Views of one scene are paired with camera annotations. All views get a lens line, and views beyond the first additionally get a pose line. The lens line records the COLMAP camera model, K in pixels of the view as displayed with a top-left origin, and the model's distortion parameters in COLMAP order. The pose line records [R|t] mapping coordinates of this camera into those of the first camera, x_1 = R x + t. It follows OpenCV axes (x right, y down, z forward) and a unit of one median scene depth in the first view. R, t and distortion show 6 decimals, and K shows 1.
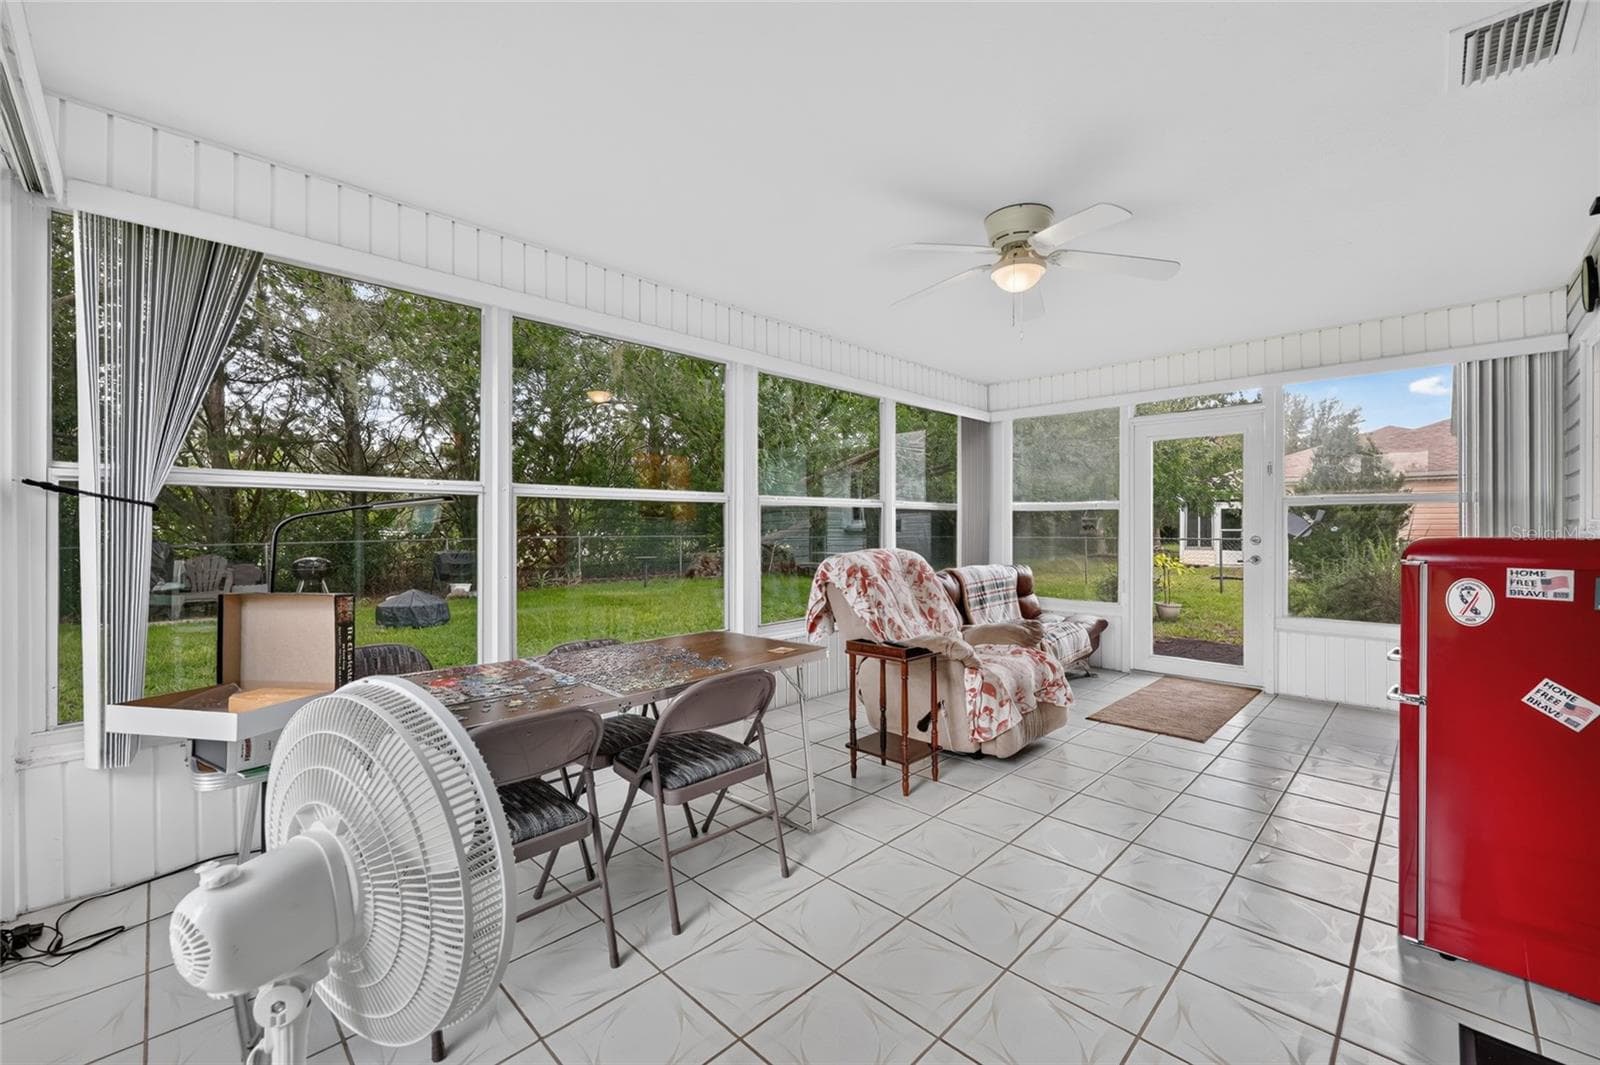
lens RADIAL K [[644.8, 0, 815.6], [0, 644.8, 532.8], [0, 0, 1]] dist [-0.000303, -0.000004]
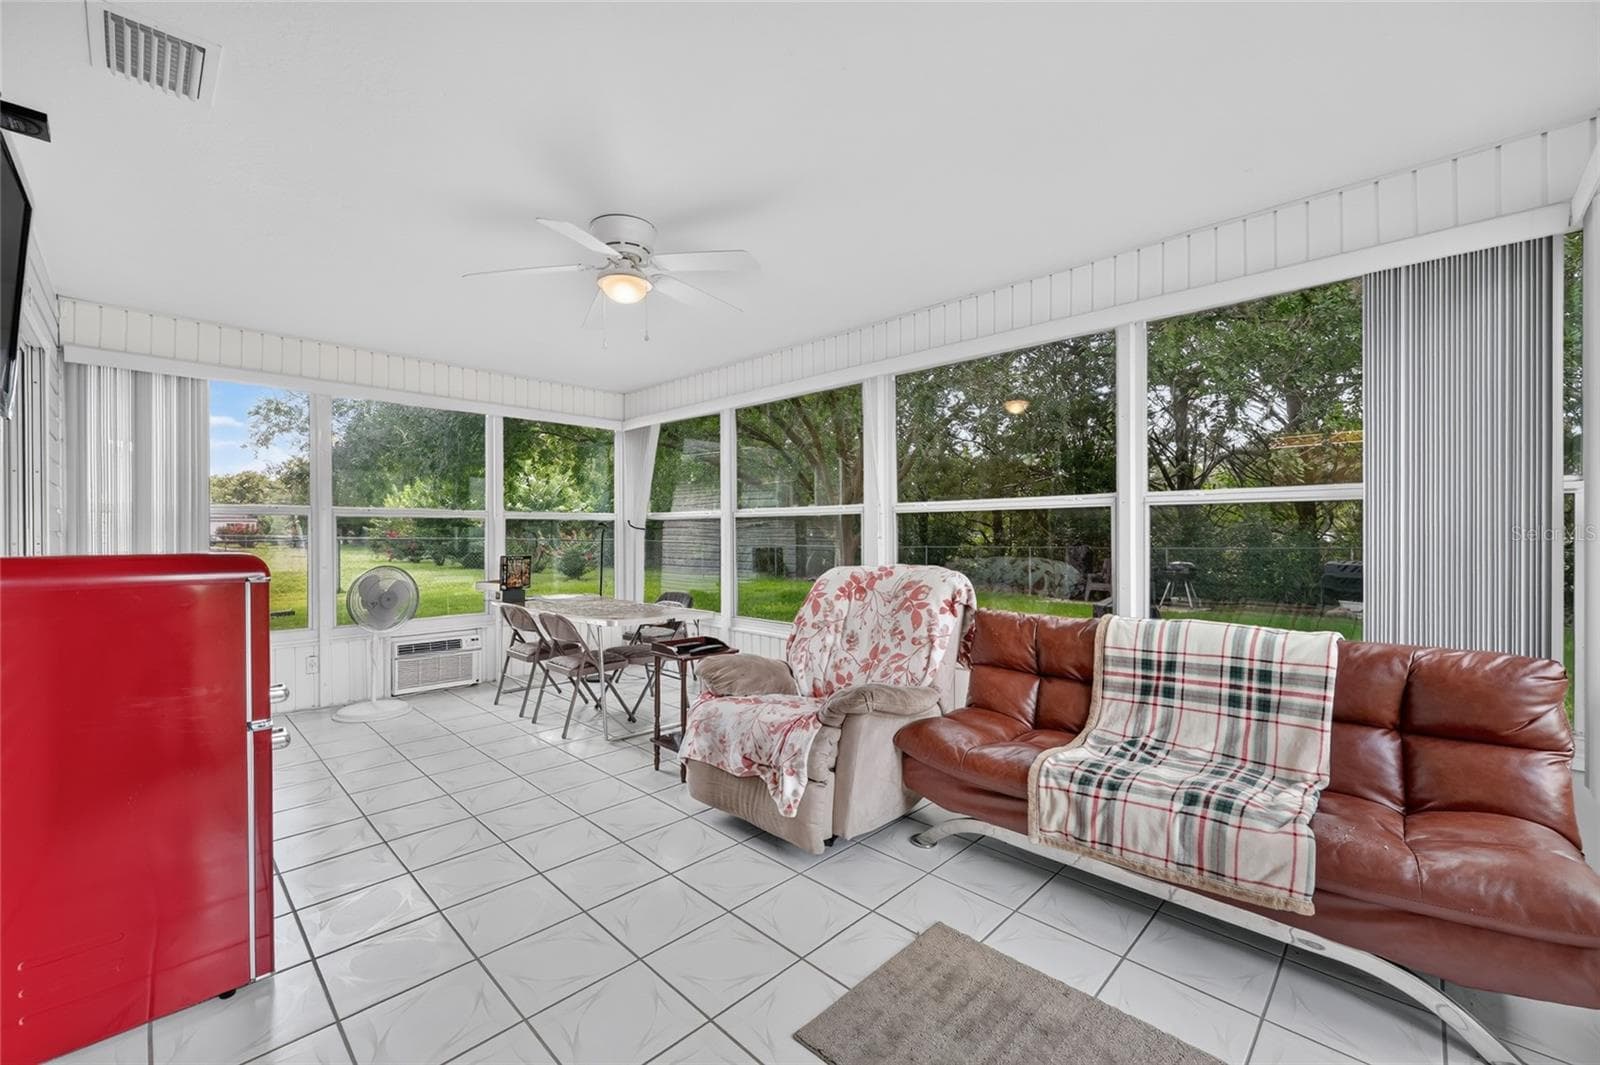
lens RADIAL K [[644.8, 0, 815.6], [0, 644.8, 532.2], [0, 0, 1]] dist [-0.000303, -0.000004]
pose [[0.005607, -0.010569, -0.999928, 0.825734], [-0.014061, 0.999844, -0.010647, -0.001242], [0.999885, 0.014119, 0.005458, 0.818408]]
